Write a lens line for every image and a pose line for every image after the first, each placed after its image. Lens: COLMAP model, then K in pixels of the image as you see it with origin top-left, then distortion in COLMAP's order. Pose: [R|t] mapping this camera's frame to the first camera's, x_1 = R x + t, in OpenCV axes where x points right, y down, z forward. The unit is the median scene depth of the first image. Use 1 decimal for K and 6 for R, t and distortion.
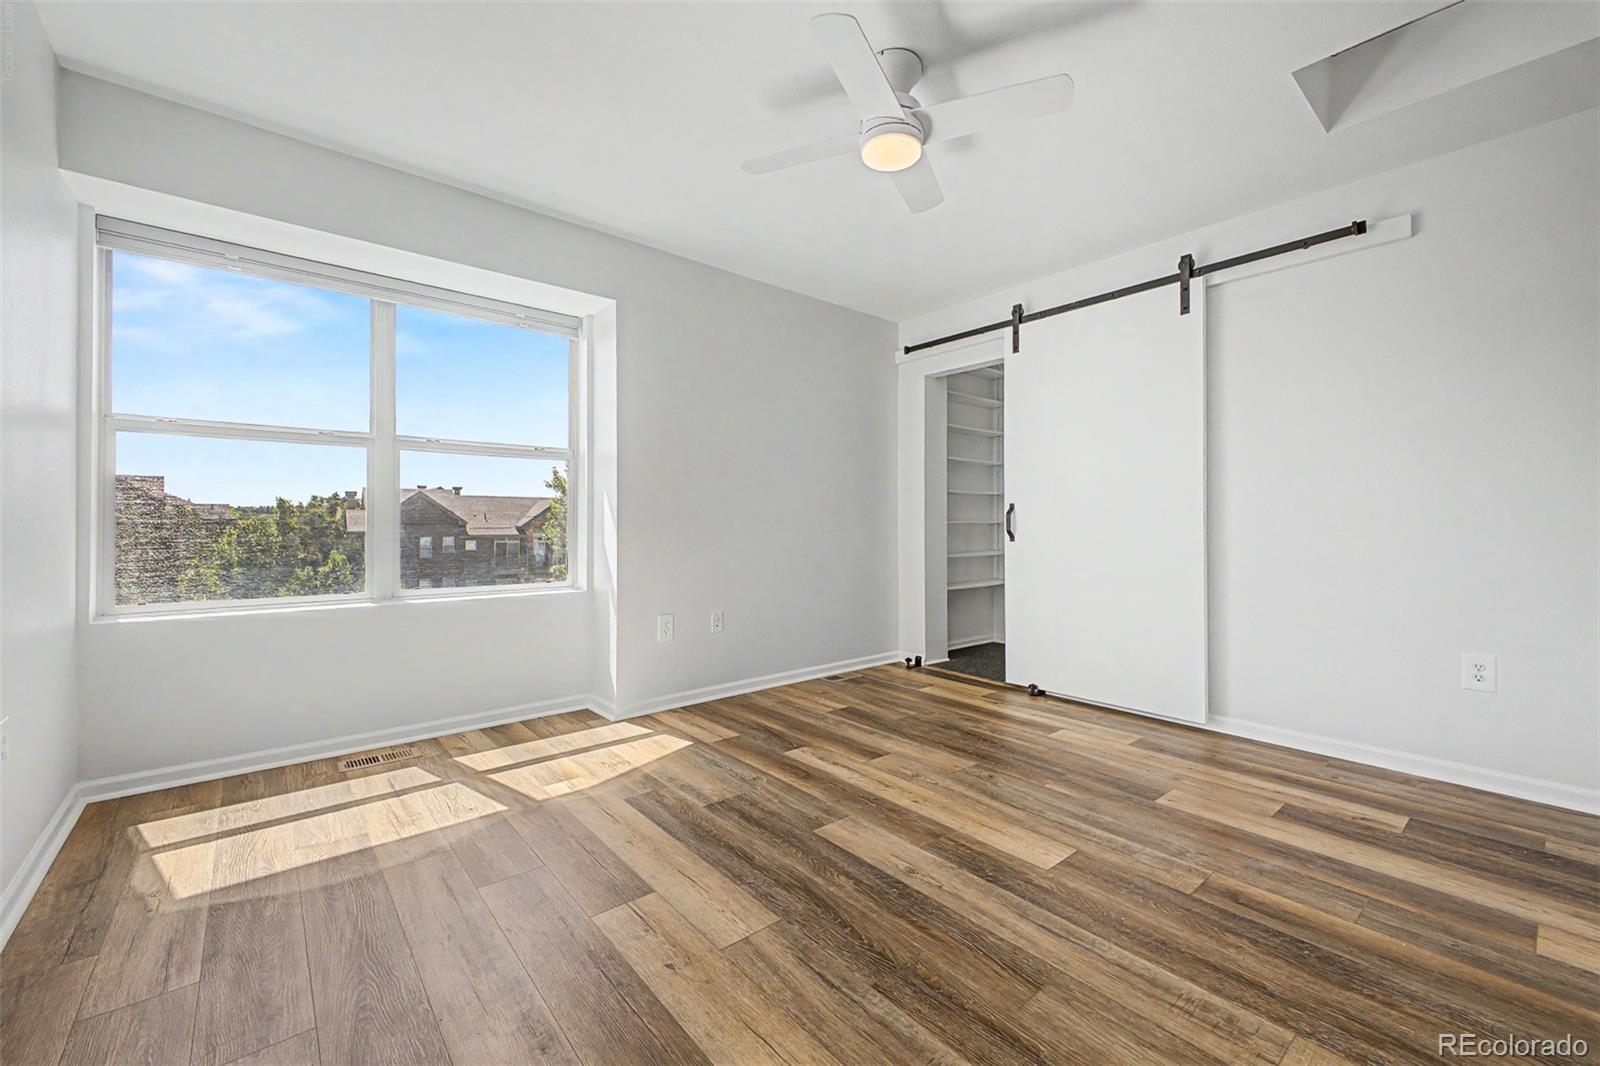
lens RADIAL K [[633.1, 0, 806.0], [0, 633.1, 525.7], [0, 0, 1]] dist [0.026460, -0.010757]
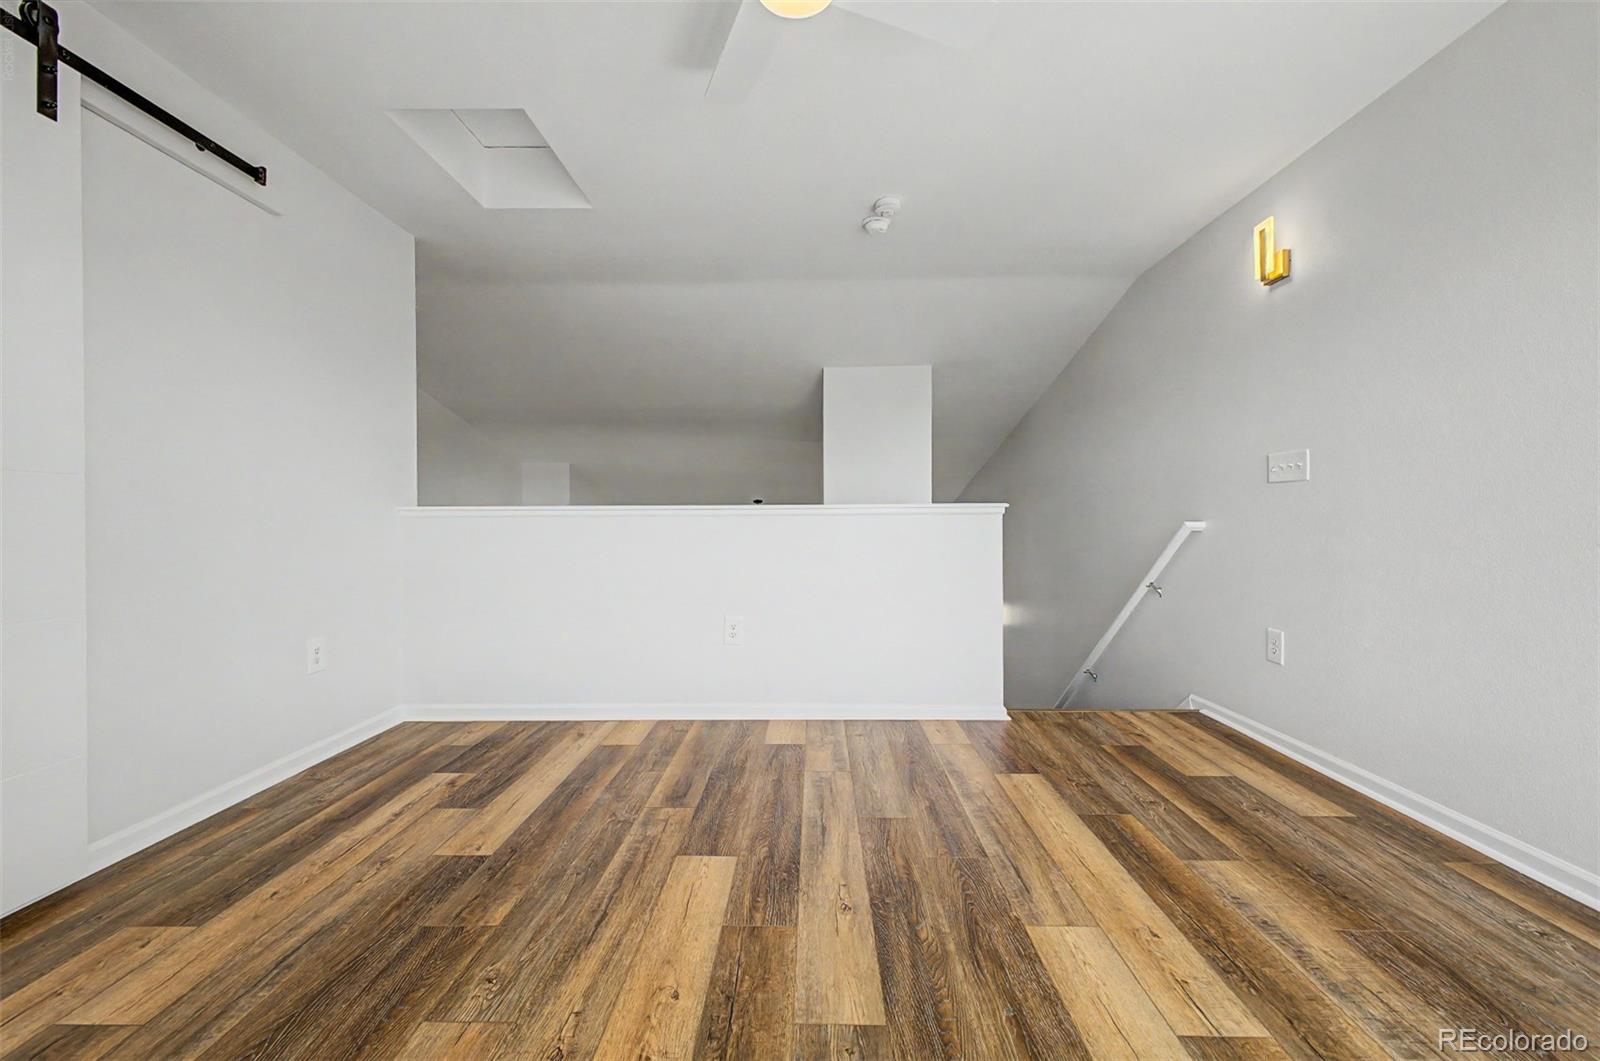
lens RADIAL K [[633.3, 0, 800.2], [0, 633.3, 525.4], [0, 0, 1]] dist [0.009967, -0.005478]
pose [[-0.744333, -0.005235, 0.667788, -0.332476], [0.007157, 0.999849, 0.015816, -0.001578], [-0.667770, 0.016551, -0.744183, 1.515655]]
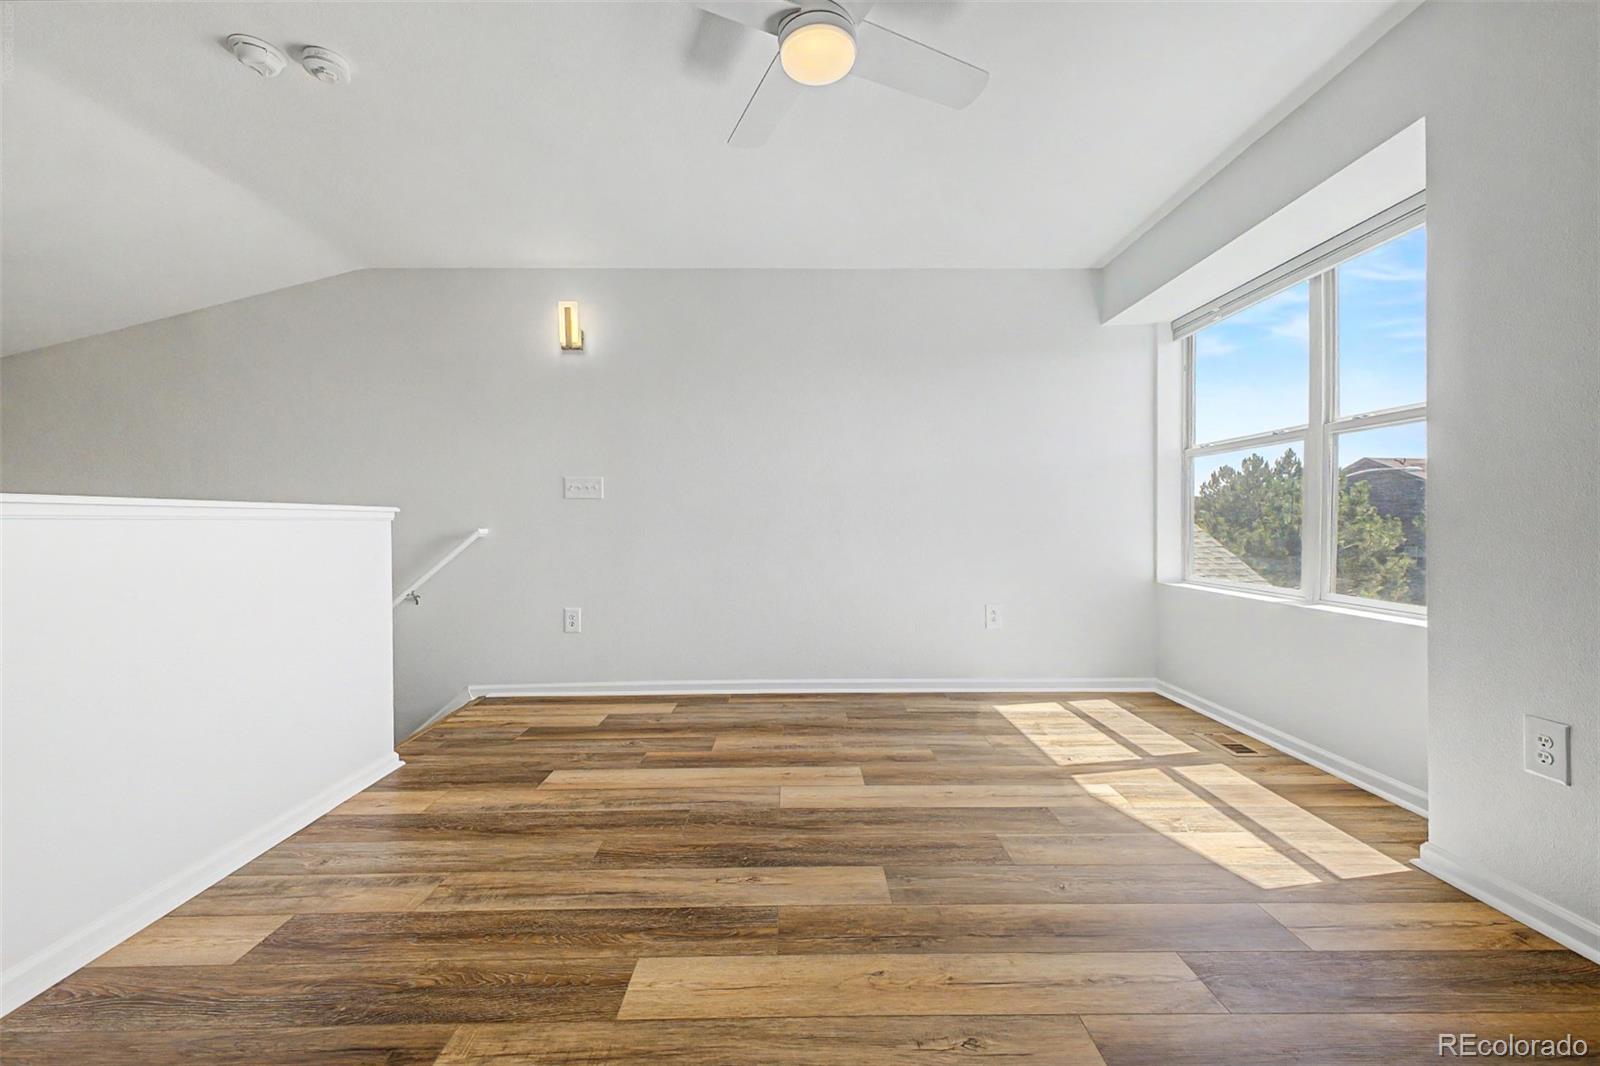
lens RADIAL K [[633.3, 0, 800.2], [0, 633.3, 527.9], [0, 0, 1]] dist [0.009967, -0.005478]
pose [[-0.634985, 0.010720, -0.772450, 0.770375], [0.001411, 0.999918, 0.012716, -0.001611], [0.772523, 0.006985, -0.634948, 1.491304]]
